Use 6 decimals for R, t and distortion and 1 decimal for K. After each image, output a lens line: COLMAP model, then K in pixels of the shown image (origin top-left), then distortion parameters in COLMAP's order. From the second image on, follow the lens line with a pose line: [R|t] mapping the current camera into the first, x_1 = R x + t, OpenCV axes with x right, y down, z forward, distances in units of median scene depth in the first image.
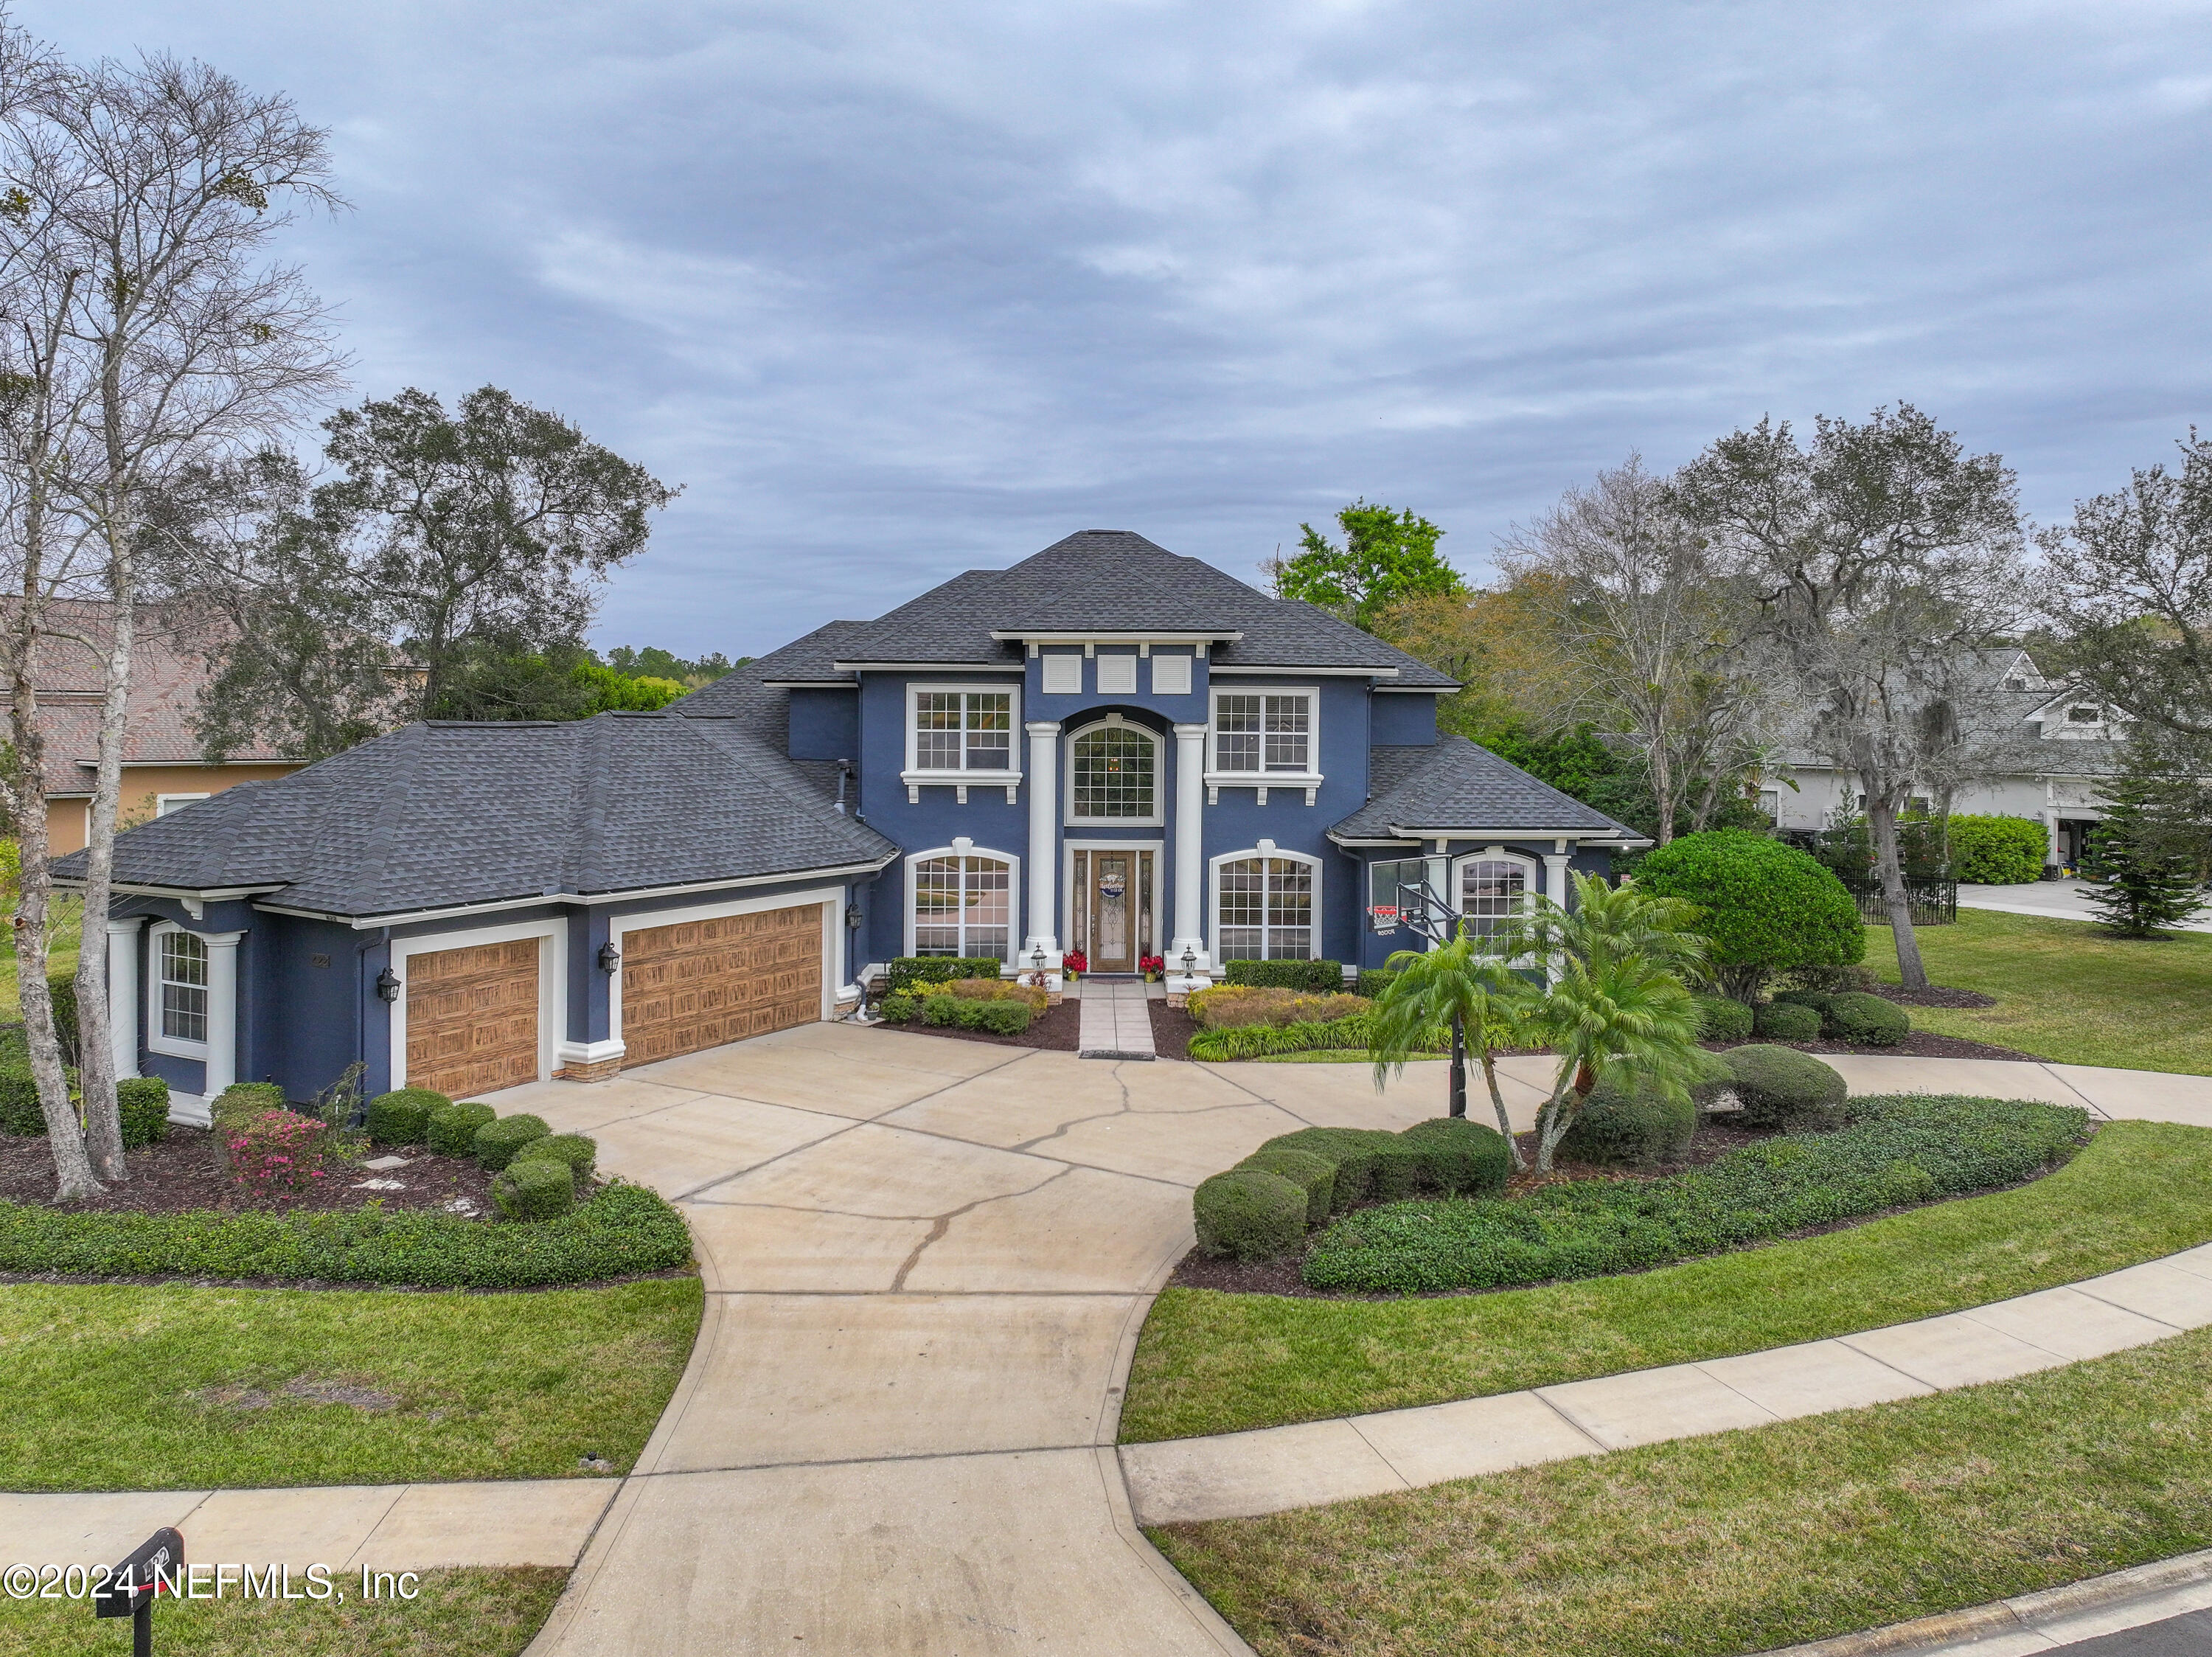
lens RADIAL K [[1566.1, 0, 1126.9], [0, 1566.1, 734.0], [0, 0, 1]] dist [-0.002929, 0.010906]
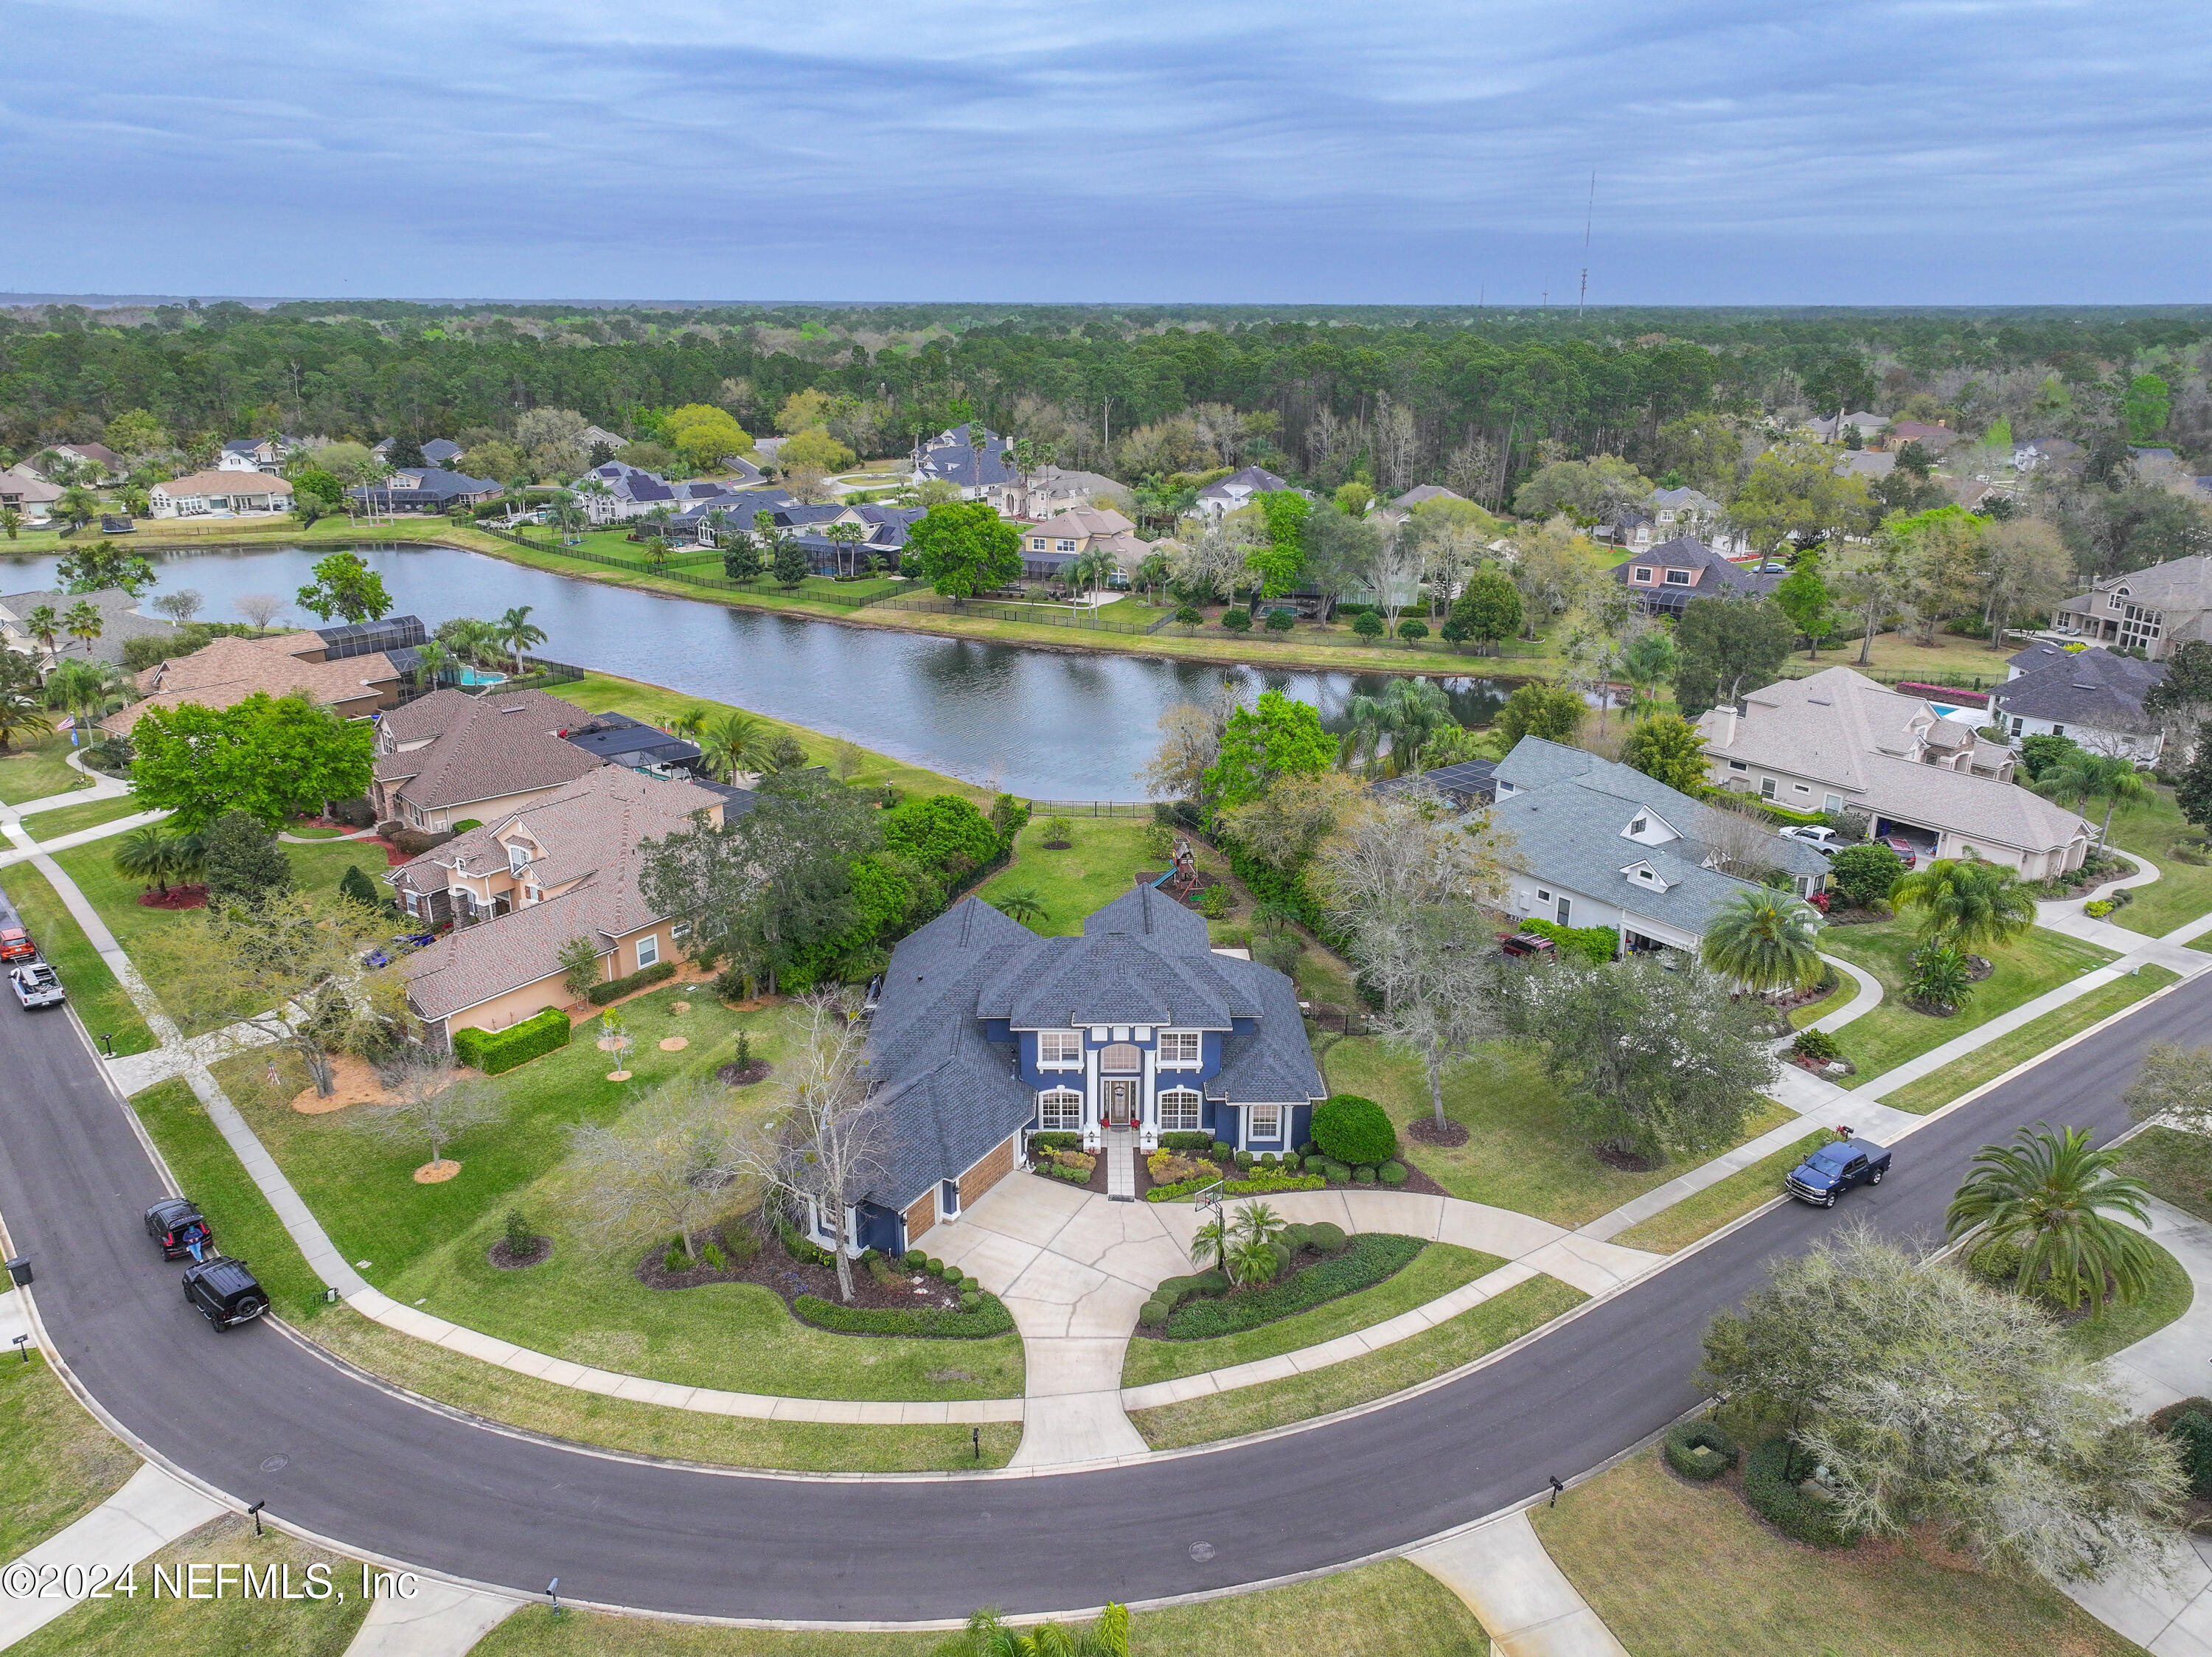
lens RADIAL K [[1581.9, 0, 1119.2], [0, 1581.9, 762.4], [0, 0, 1]] dist [0.001883, 0.005832]
pose [[0.999941, 0.002706, -0.010527, 0.023676], [0.000413, 0.958346, 0.285608, -1.773710], [0.010862, -0.285595, 0.958289, -1.991692]]
